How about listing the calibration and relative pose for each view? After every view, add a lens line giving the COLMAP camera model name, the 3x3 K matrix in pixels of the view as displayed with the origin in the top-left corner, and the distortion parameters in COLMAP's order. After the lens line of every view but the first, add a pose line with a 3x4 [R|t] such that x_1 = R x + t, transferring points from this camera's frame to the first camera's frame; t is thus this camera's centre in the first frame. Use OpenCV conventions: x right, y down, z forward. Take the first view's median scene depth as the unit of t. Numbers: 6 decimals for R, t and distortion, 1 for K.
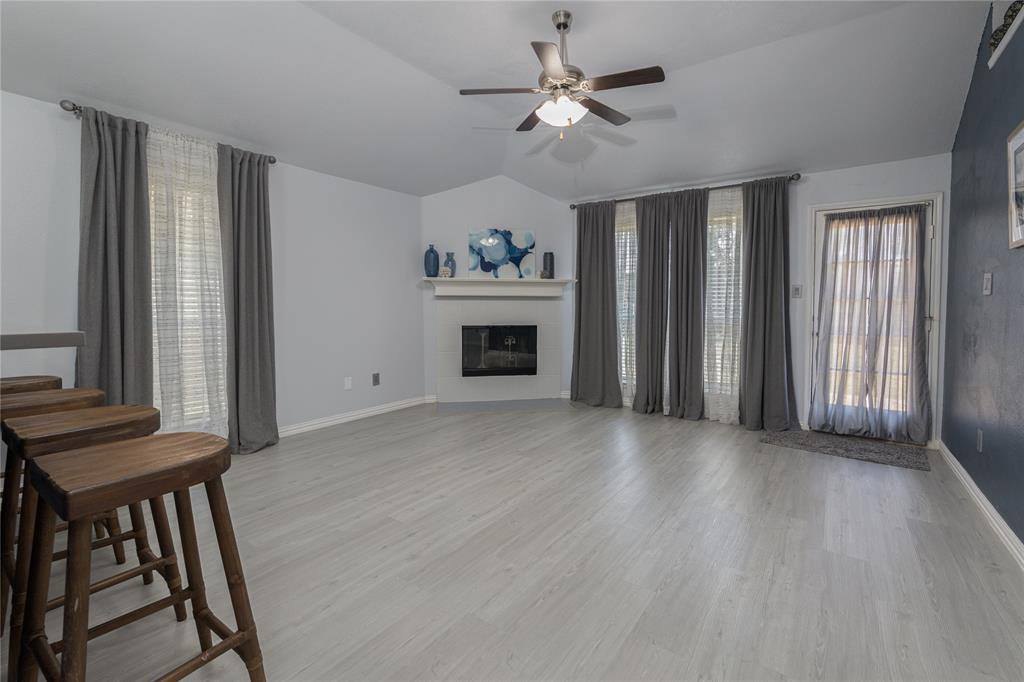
lens RADIAL K [[451.4, 0, 525.3], [0, 451.4, 319.4], [0, 0, 1]] dist [0.002280, -0.001118]
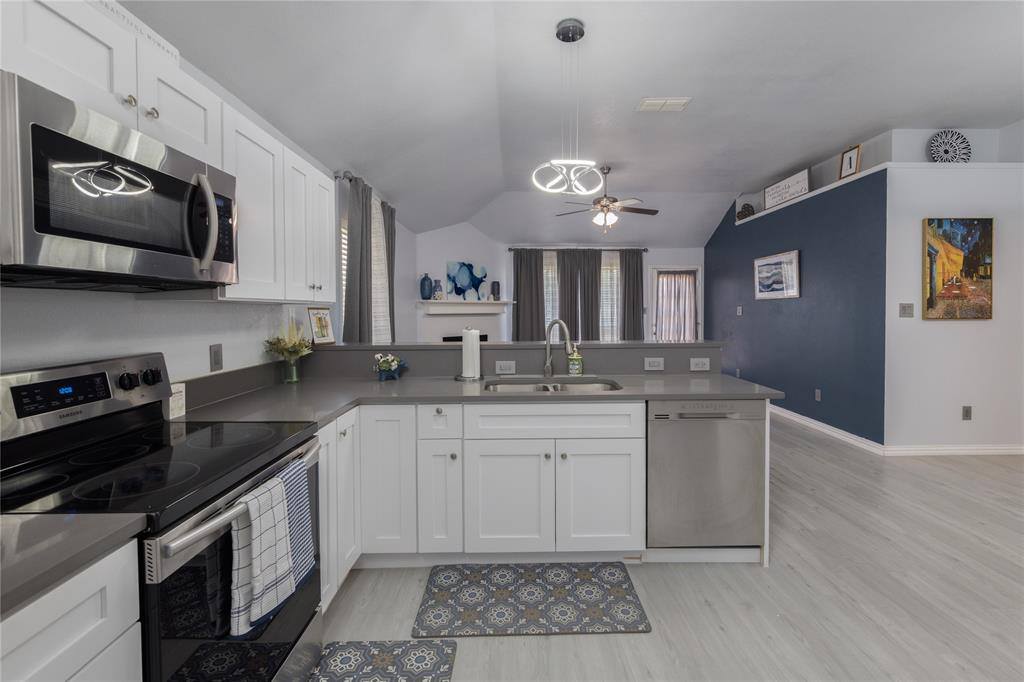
lens RADIAL K [[451.4, 0, 525.5], [0, 451.4, 319.1], [0, 0, 1]] dist [0.002280, -0.001118]
pose [[0.805802, -0.018608, 0.591893, -0.820494], [0.026480, 0.999639, -0.004623, -0.029748], [-0.591593, 0.019399, 0.806004, -0.186672]]
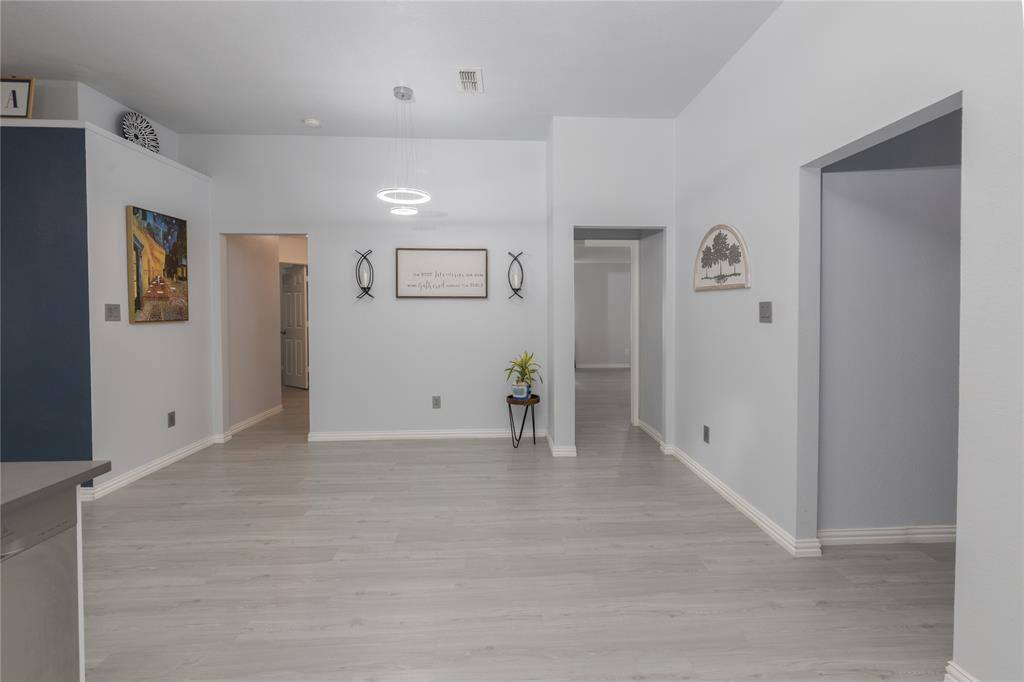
lens RADIAL K [[451.4, 0, 526.5], [0, 451.4, 316.7], [0, 0, 1]] dist [0.002280, -0.001118]
pose [[-0.618490, -0.016594, 0.785617, -0.678650], [0.026017, 0.998796, 0.041579, -0.037177], [-0.785362, 0.046155, -0.617314, 0.009880]]
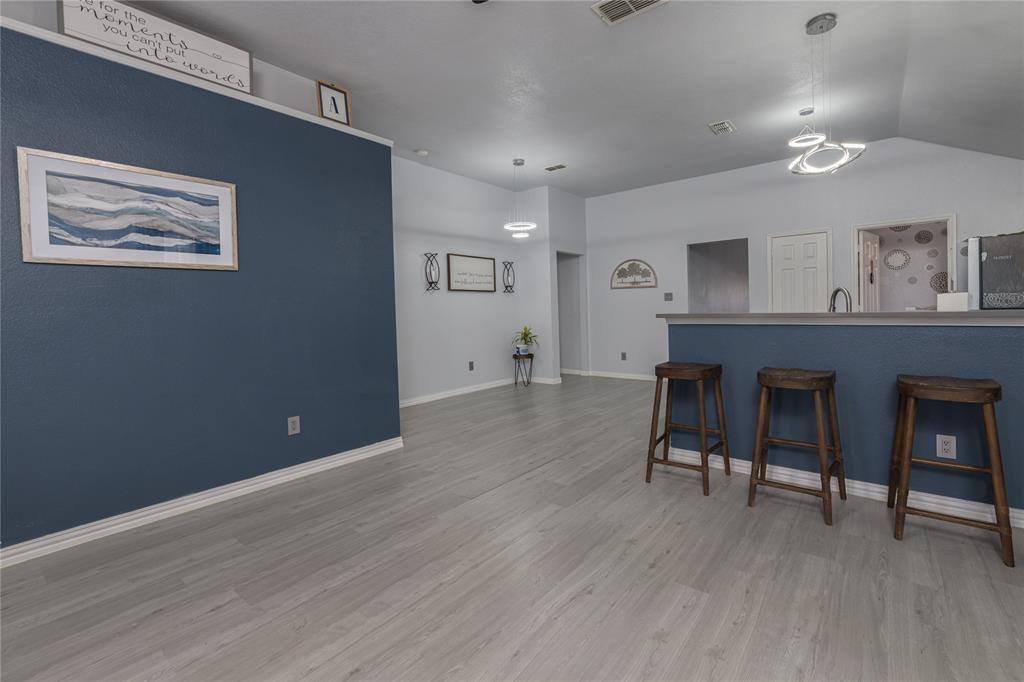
lens RADIAL K [[451.4, 0, 527.0], [0, 451.4, 315.3], [0, 0, 1]] dist [0.002280, -0.001118]
pose [[-0.997983, 0.017831, 0.060926, -0.034449], [0.020765, 0.998637, 0.047876, -0.030632], [-0.059989, 0.049044, -0.996993, 0.931150]]
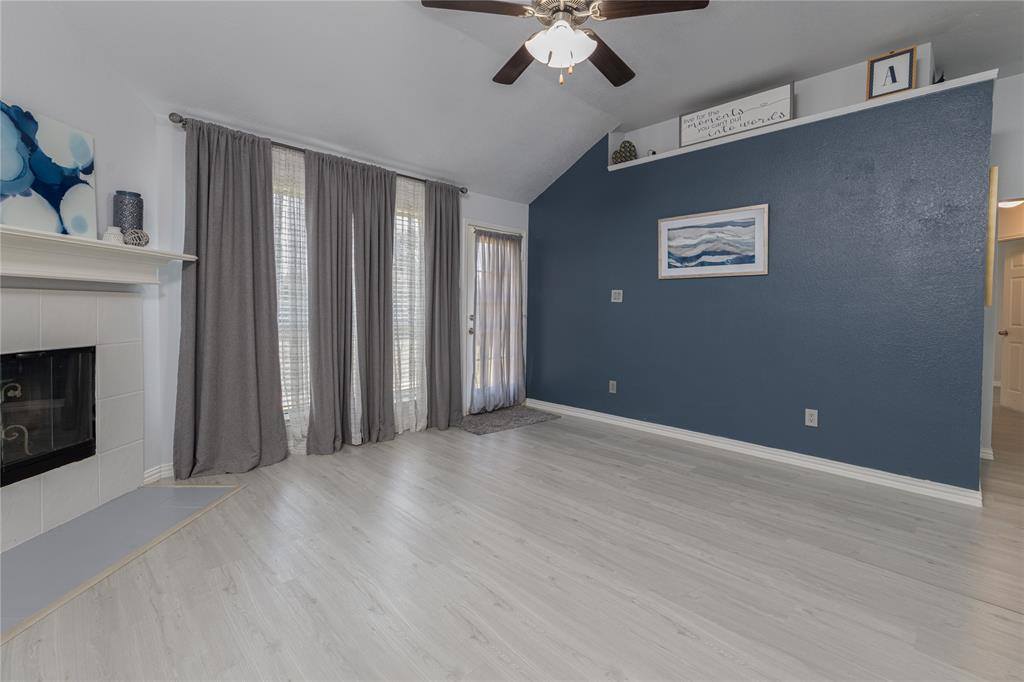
lens RADIAL K [[451.4, 0, 527.8], [0, 451.4, 317.8], [0, 0, 1]] dist [0.002280, -0.001118]
pose [[0.167225, -0.021539, 0.985683, -0.422964], [0.017396, 0.999670, 0.018894, -0.018907], [-0.985765, 0.013987, 0.167544, 0.595873]]
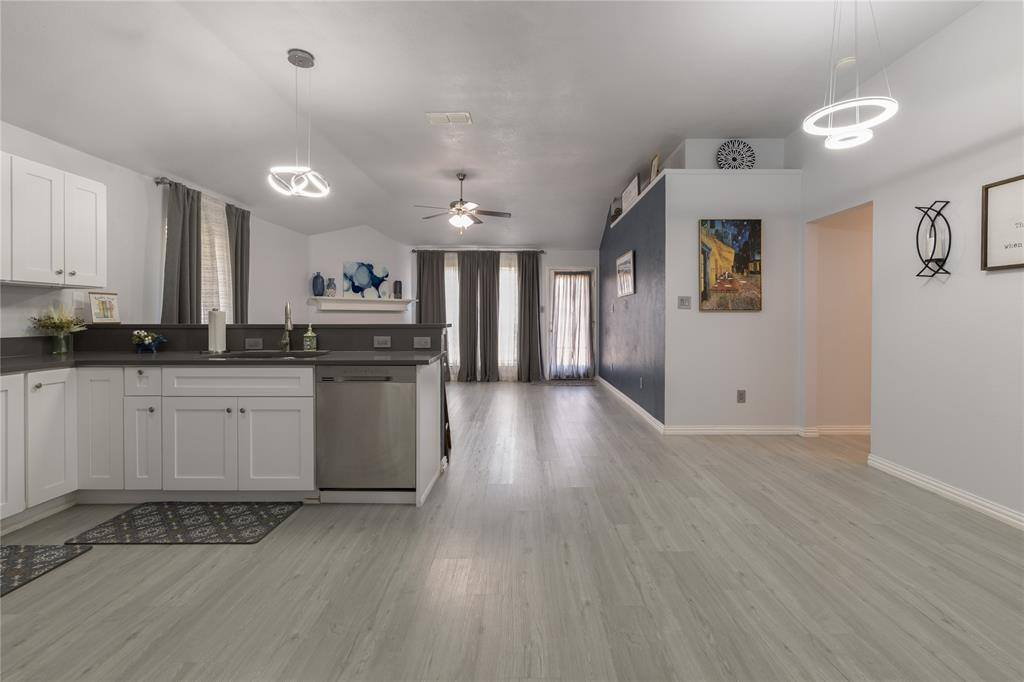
lens RADIAL K [[451.4, 0, 525.2], [0, 451.4, 319.8], [0, 0, 1]] dist [0.002280, -0.001118]
pose [[0.817155, -0.006766, 0.576378, -0.542109], [0.021106, 0.999612, -0.018188, 0.016341], [-0.576031, 0.027027, 0.816981, -0.510498]]
